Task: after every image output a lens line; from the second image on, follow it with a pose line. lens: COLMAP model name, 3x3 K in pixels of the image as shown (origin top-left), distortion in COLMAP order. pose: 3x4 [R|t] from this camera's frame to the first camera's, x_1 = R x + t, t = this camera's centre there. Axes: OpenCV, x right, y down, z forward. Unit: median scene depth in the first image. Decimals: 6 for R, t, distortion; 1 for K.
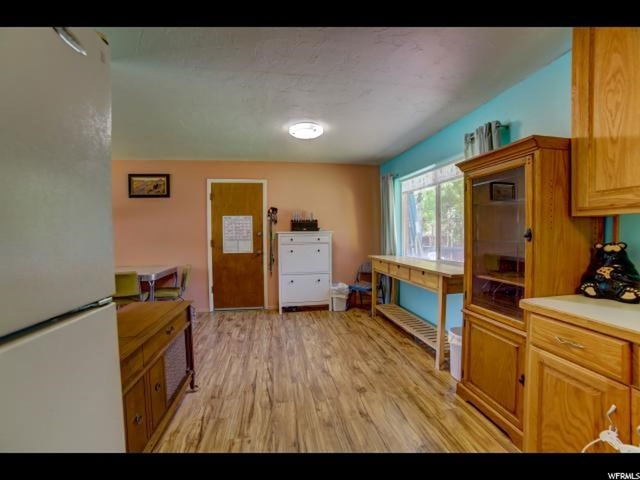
lens RADIAL K [[258.9, 0, 316.3], [0, 258.9, 239.9], [0, 0, 1]] dist [-0.109693, 0.038338]
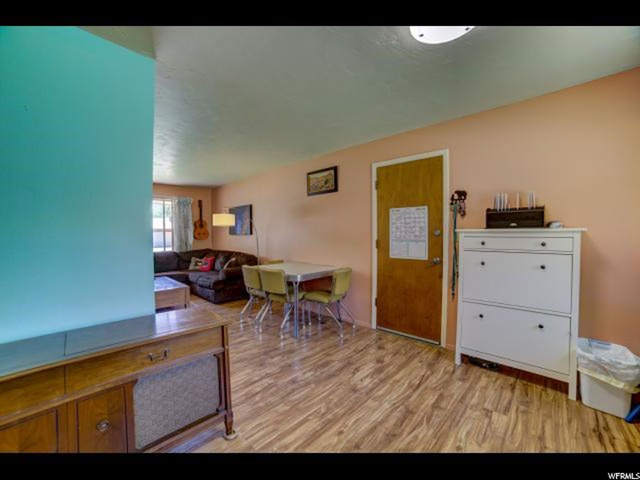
lens RADIAL K [[258.9, 0, 316.3], [0, 258.9, 239.9], [0, 0, 1]] dist [-0.109693, 0.038338]
pose [[0.587806, 0.028705, -0.808493, 0.126195], [-0.020992, 0.999575, 0.020228, -0.011323], [0.808730, 0.005082, 0.588158, 0.374839]]
